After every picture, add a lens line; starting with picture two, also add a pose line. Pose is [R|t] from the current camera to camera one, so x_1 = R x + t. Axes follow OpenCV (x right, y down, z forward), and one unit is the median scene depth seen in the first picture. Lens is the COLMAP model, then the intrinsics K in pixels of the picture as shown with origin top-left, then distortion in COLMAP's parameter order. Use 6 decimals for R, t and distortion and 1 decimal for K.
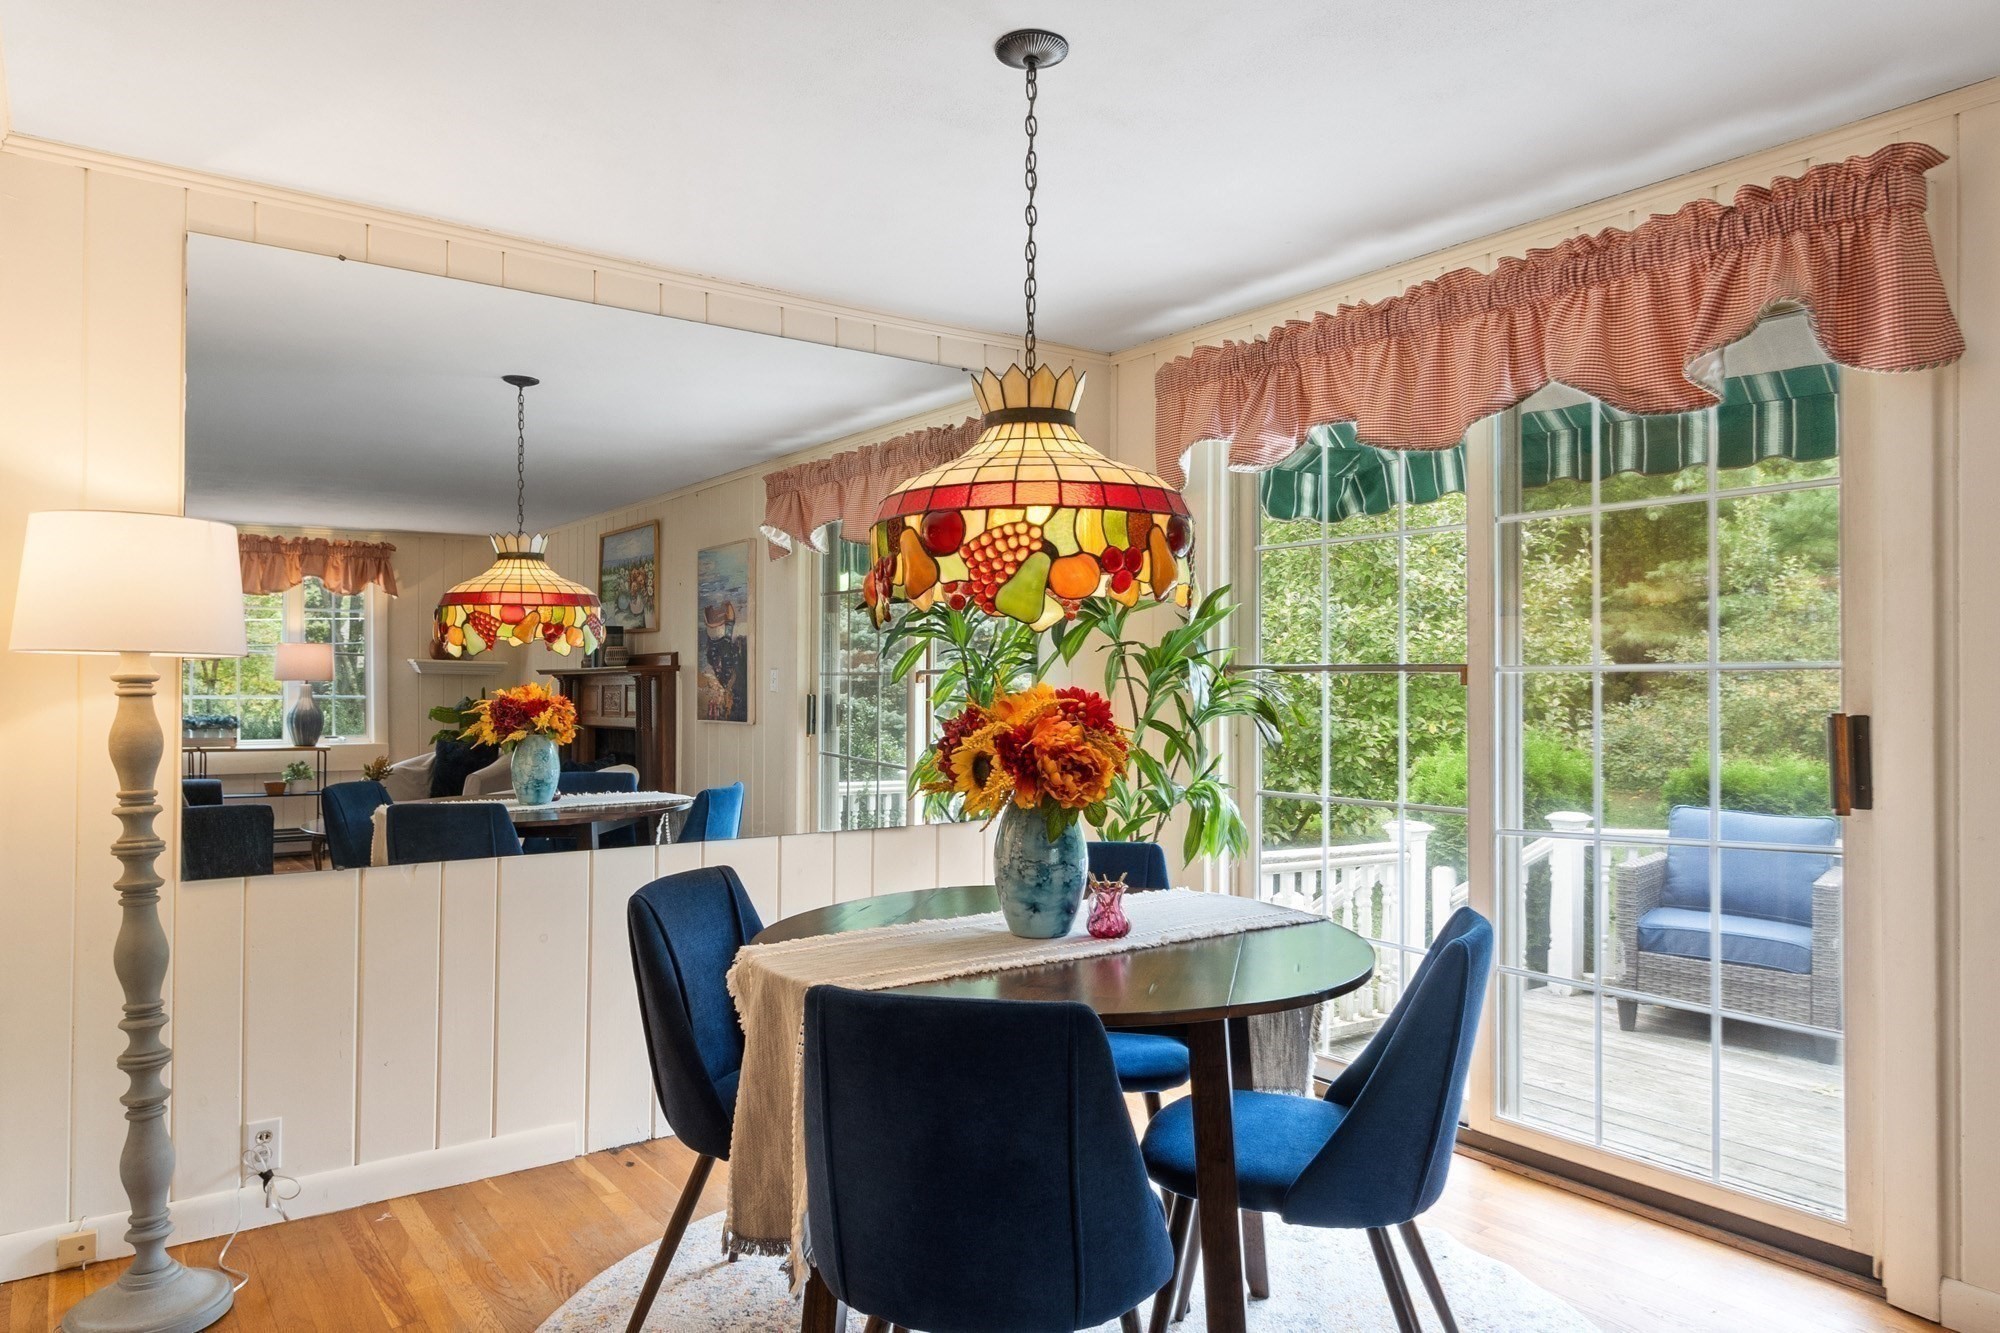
lens RADIAL K [[1279.3, 0, 995.4], [0, 1279.3, 668.3], [0, 0, 1]] dist [-0.004284, -0.000506]
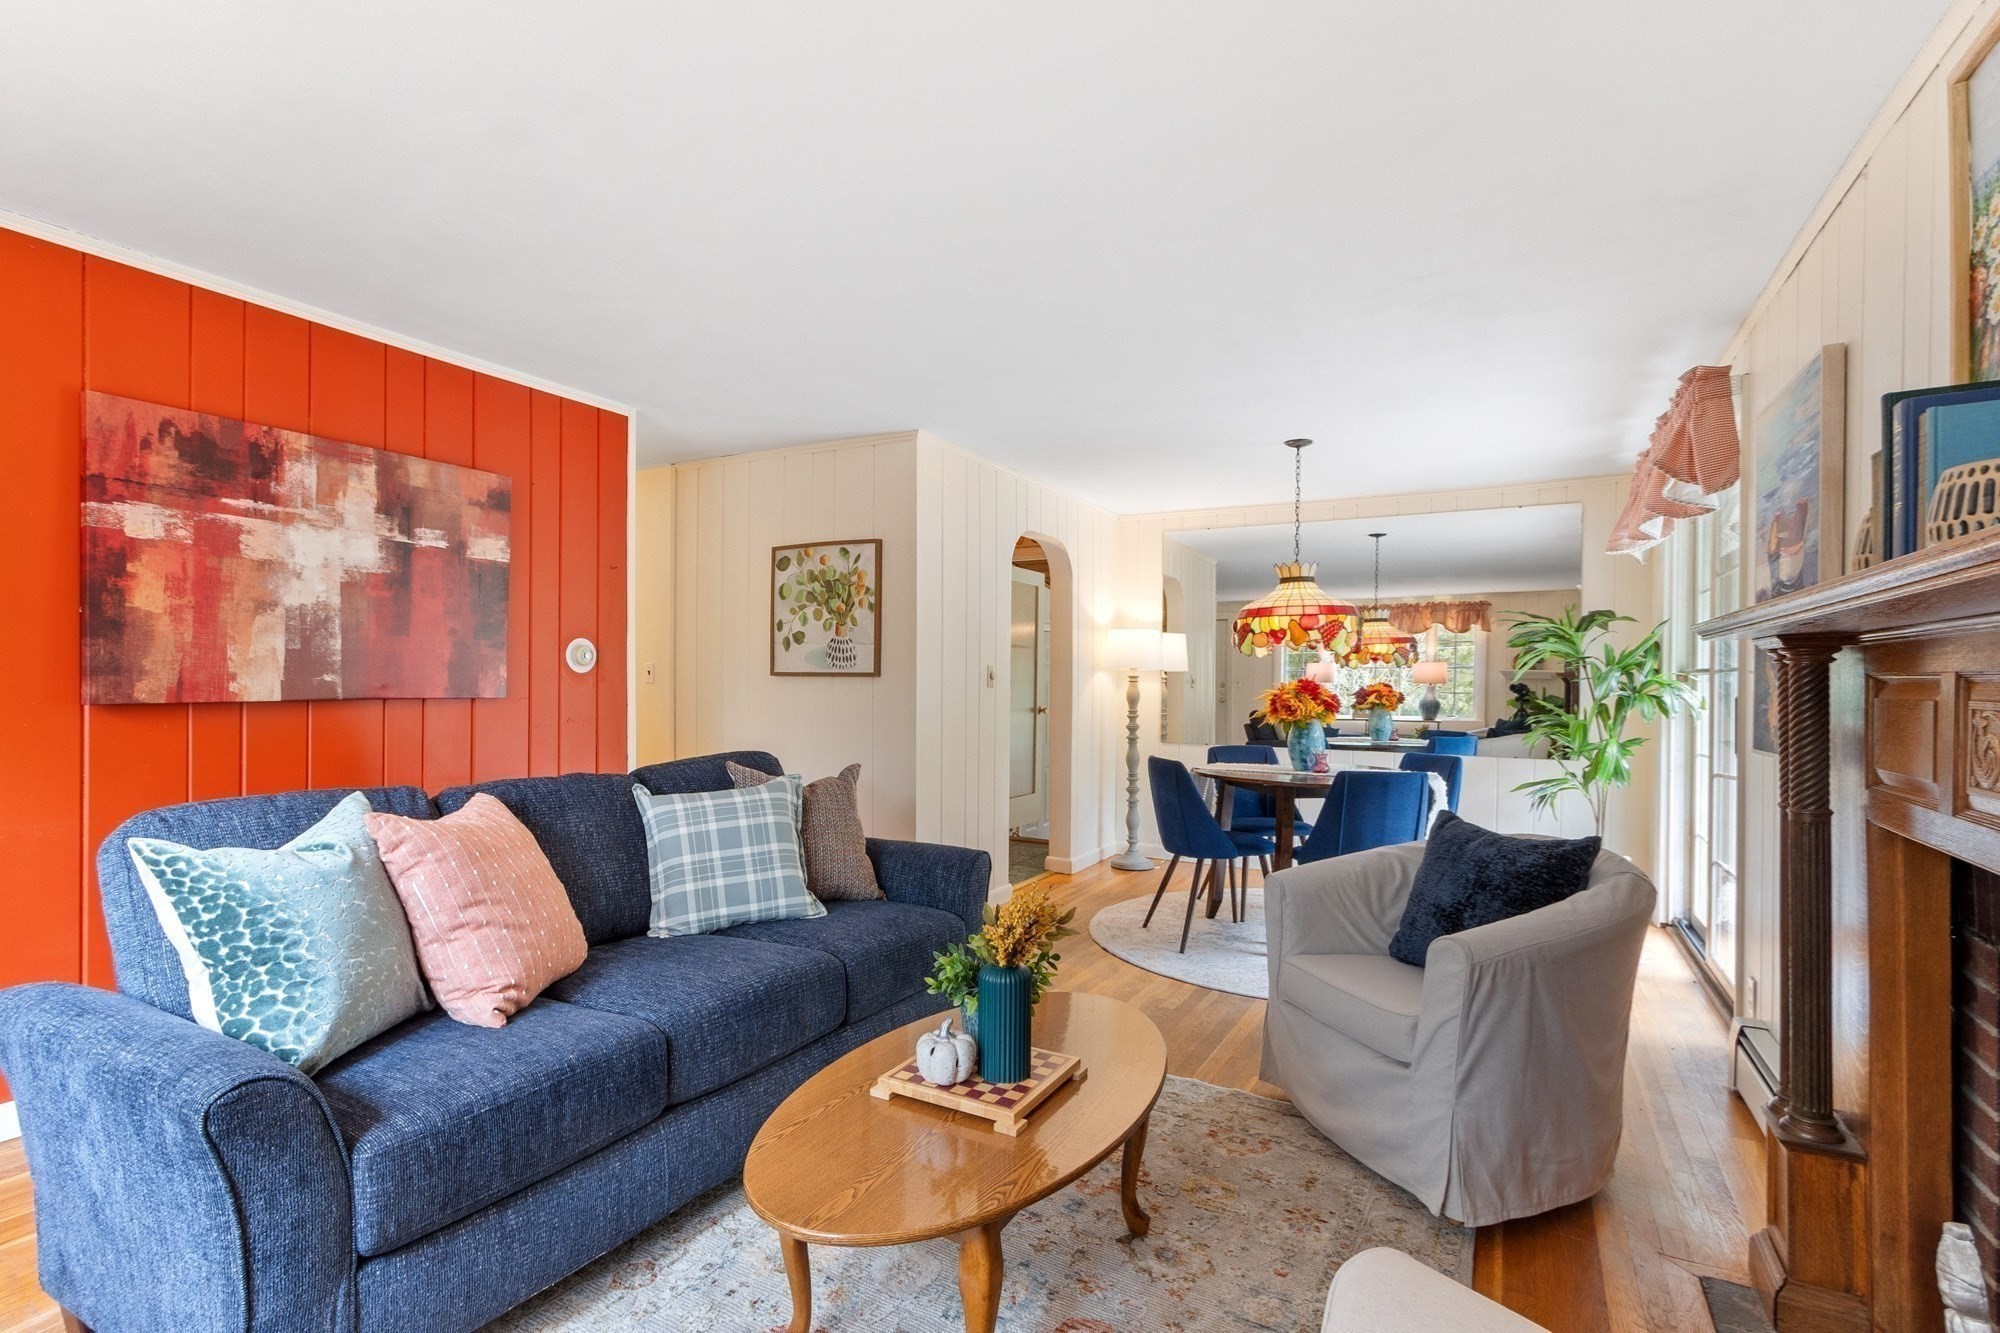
lens RADIAL K [[940.3, 0, 969.3], [0, 940.3, 678.6], [0, 0, 1]] dist [0.007854, 0.000119]
pose [[0.407761, 0.001075, -0.913088, 0.790166], [-0.002048, 0.999998, 0.000263, 0.007722], [0.913086, 0.001763, 0.407762, -0.224828]]
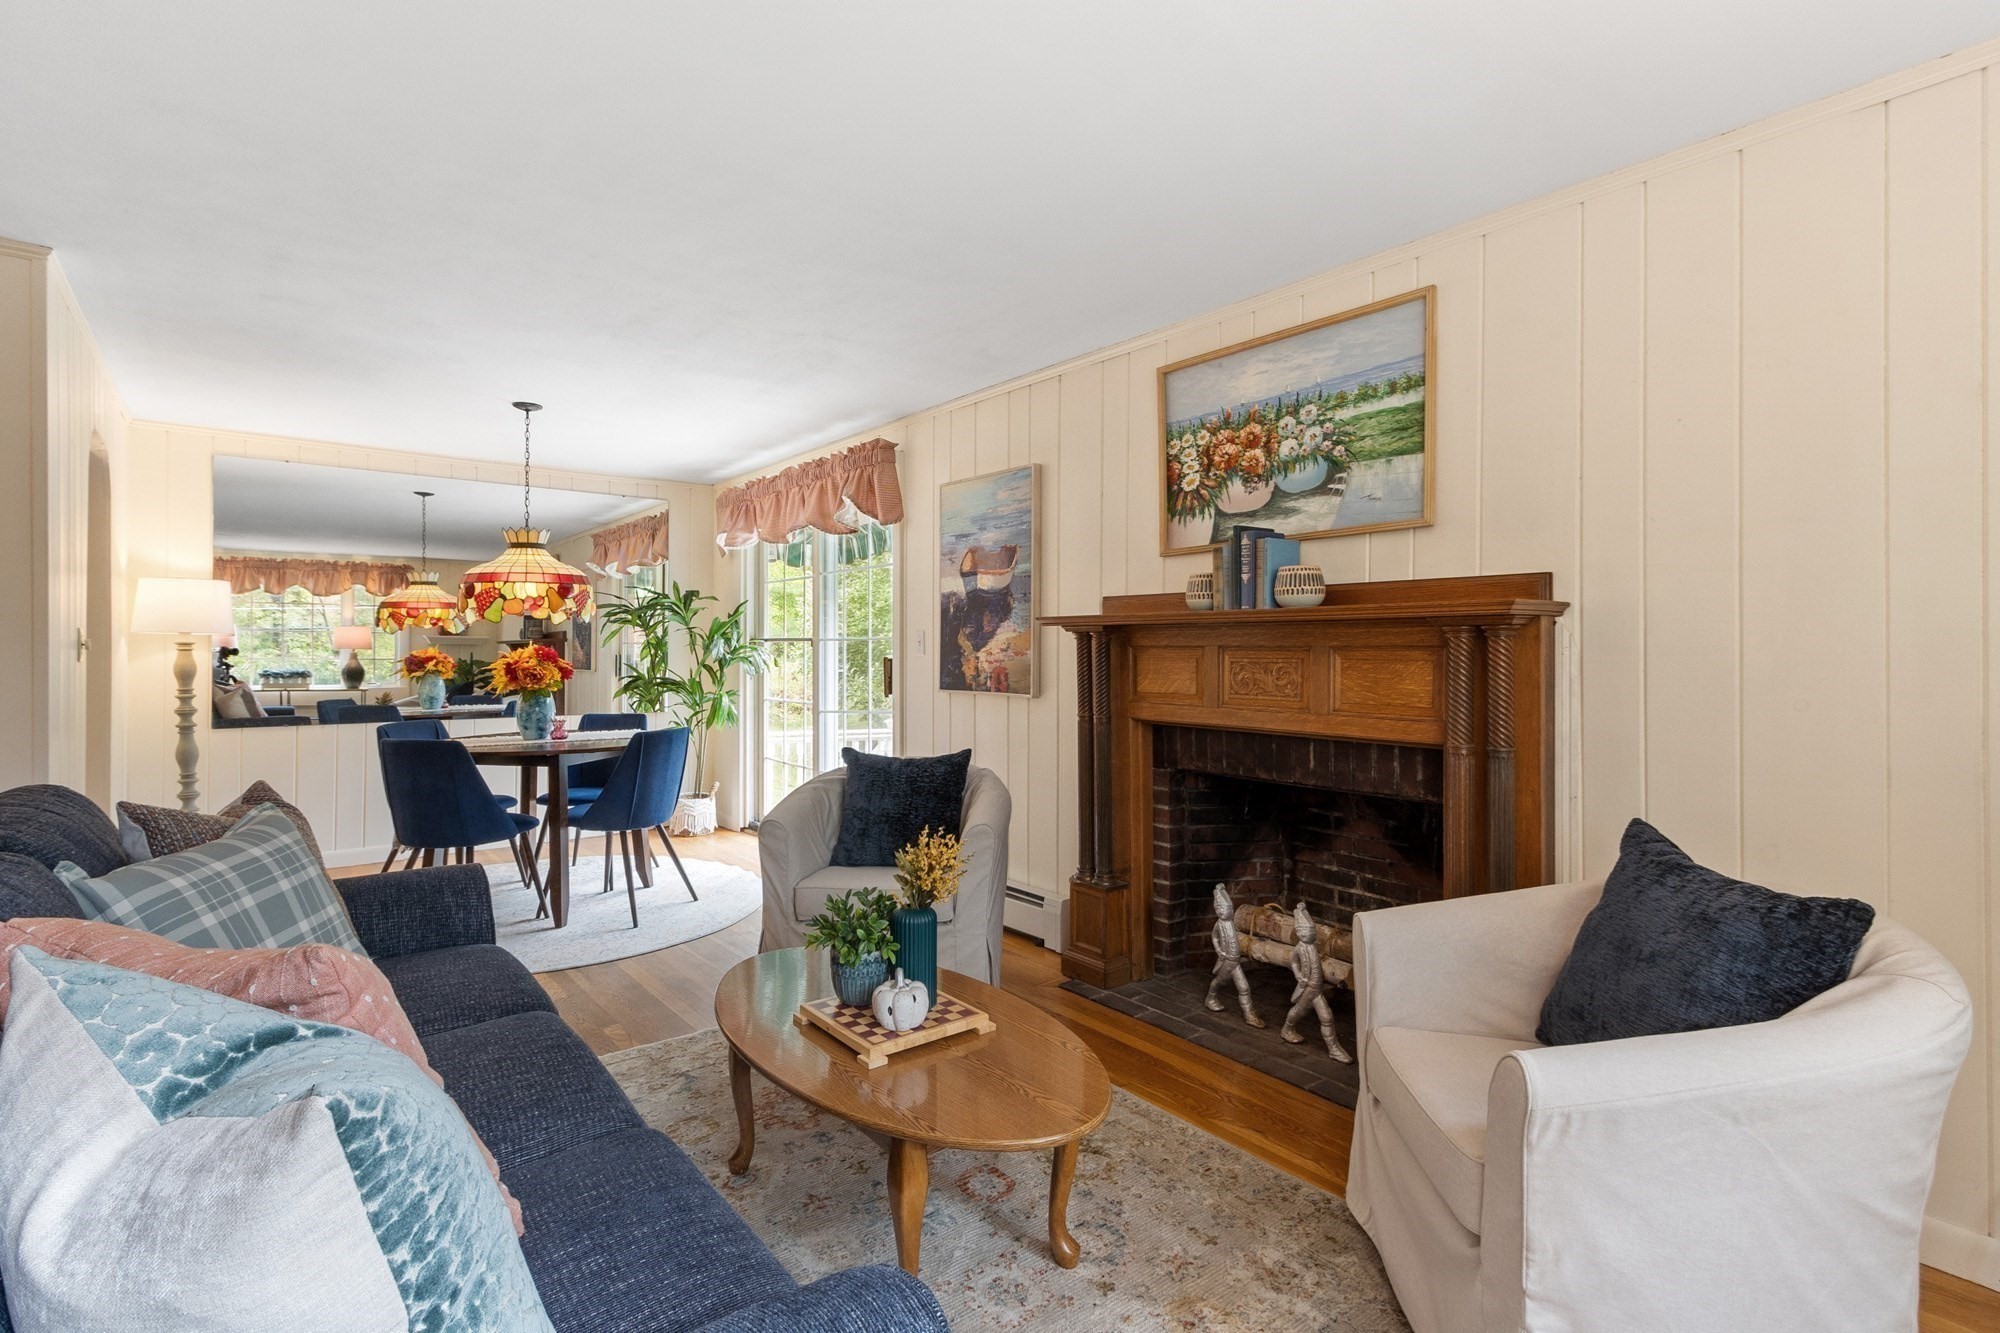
lens RADIAL K [[937.1, 0, 974.1], [0, 937.1, 643.8], [0, 0, 1]] dist [-0.002916, -0.000002]
pose [[0.999284, 0.000661, 0.037828, 0.445862], [-0.000732, 0.999998, 0.001855, 0.002676], [-0.037826, -0.001882, 0.999283, -0.493721]]
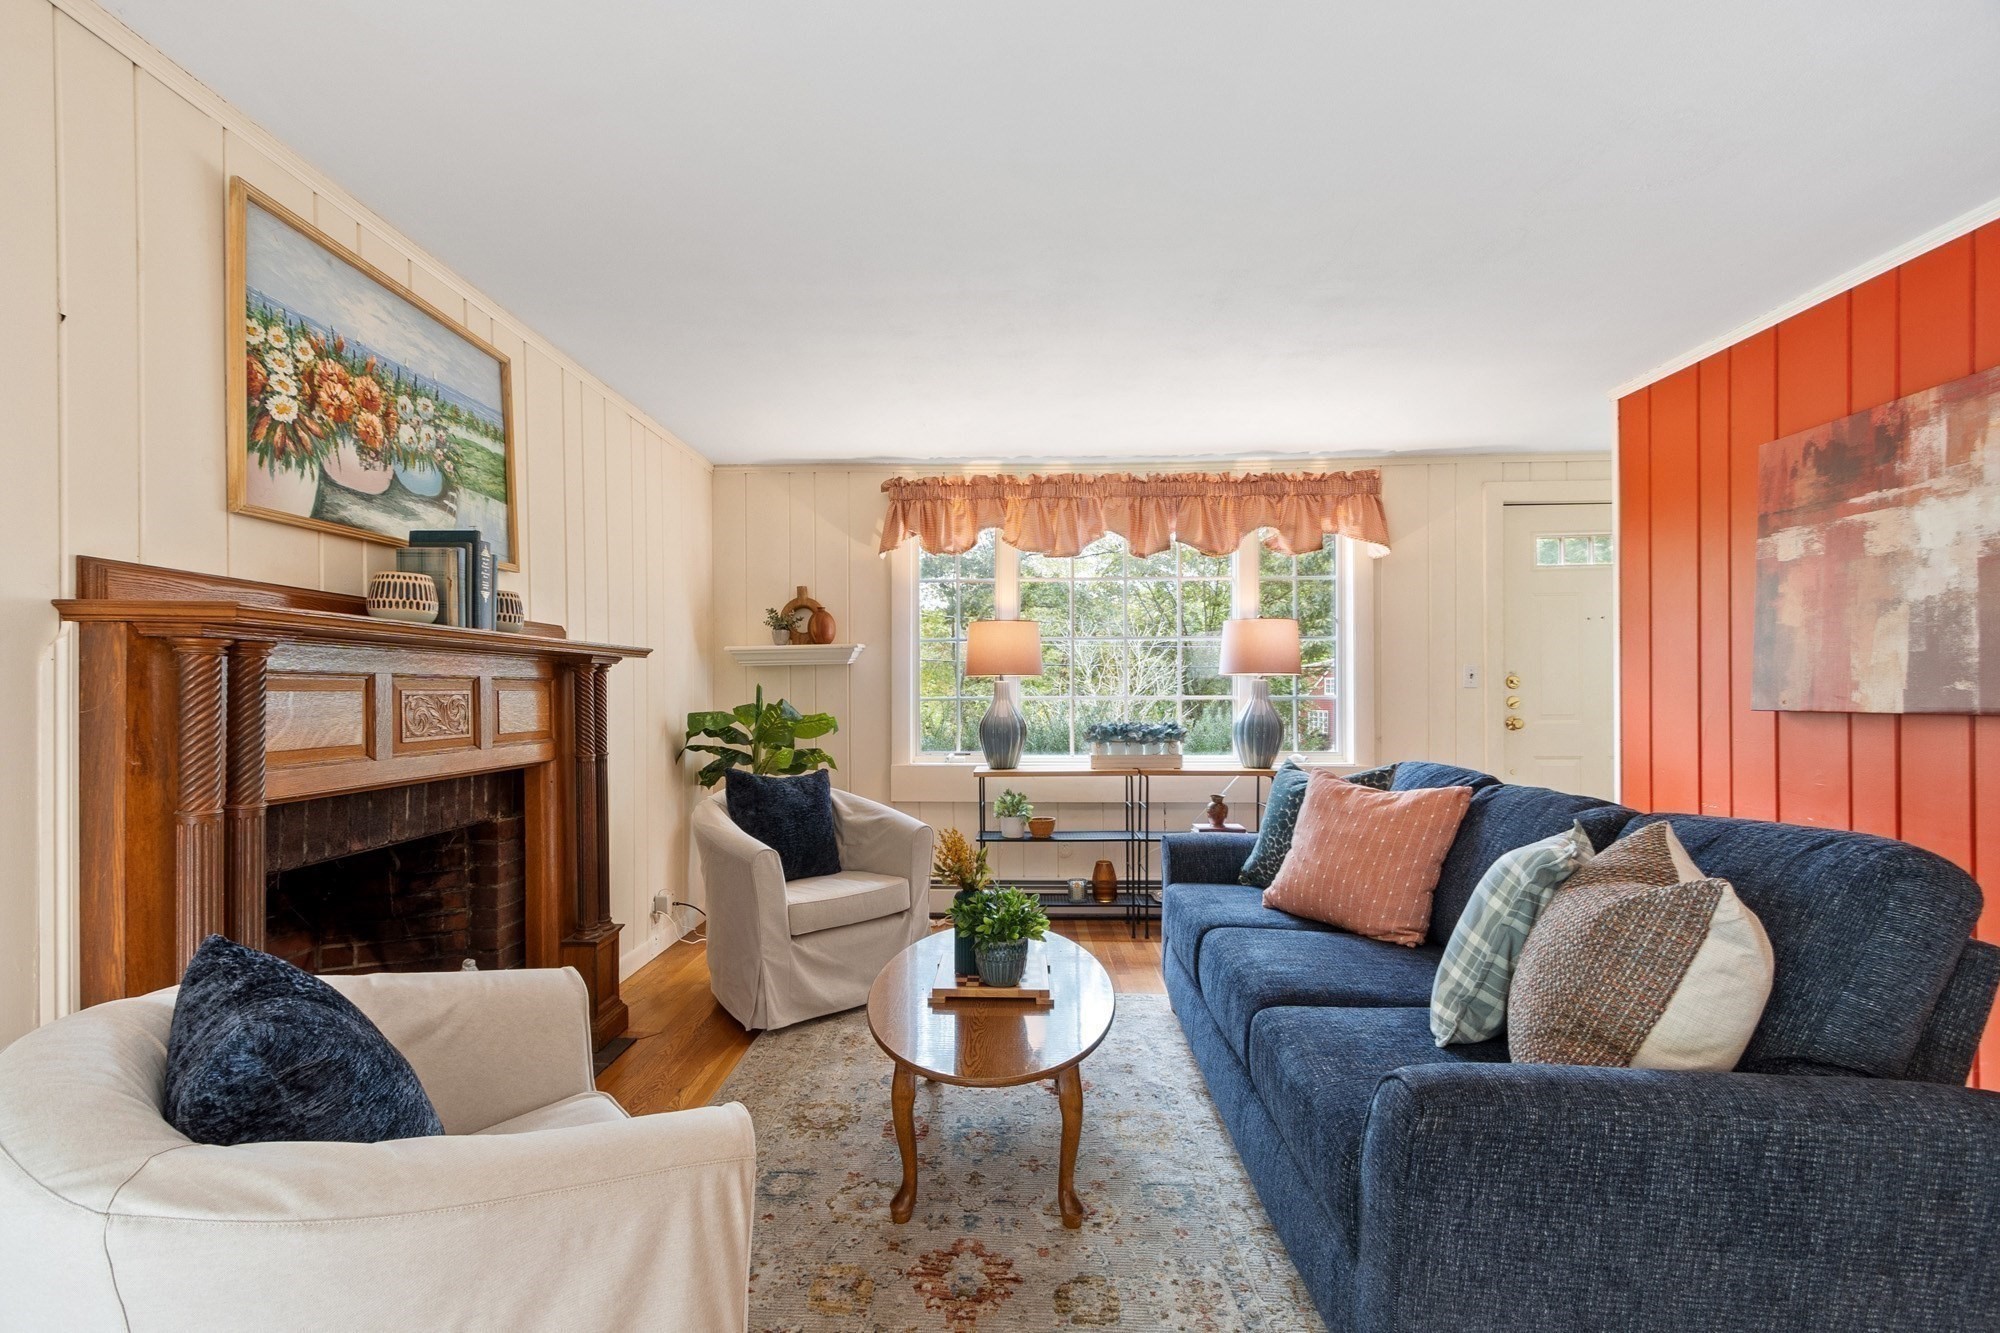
lens RADIAL K [[877.7, 0, 973.7], [0, 877.7, 684.1], [0, 0, 1]] dist [-0.001122, 0.000033]
pose [[-0.783800, 0.004480, 0.620998, 0.119239], [-0.003643, 0.999924, -0.011811, 0.015050], [-0.621003, -0.011520, -0.783724, 0.347942]]
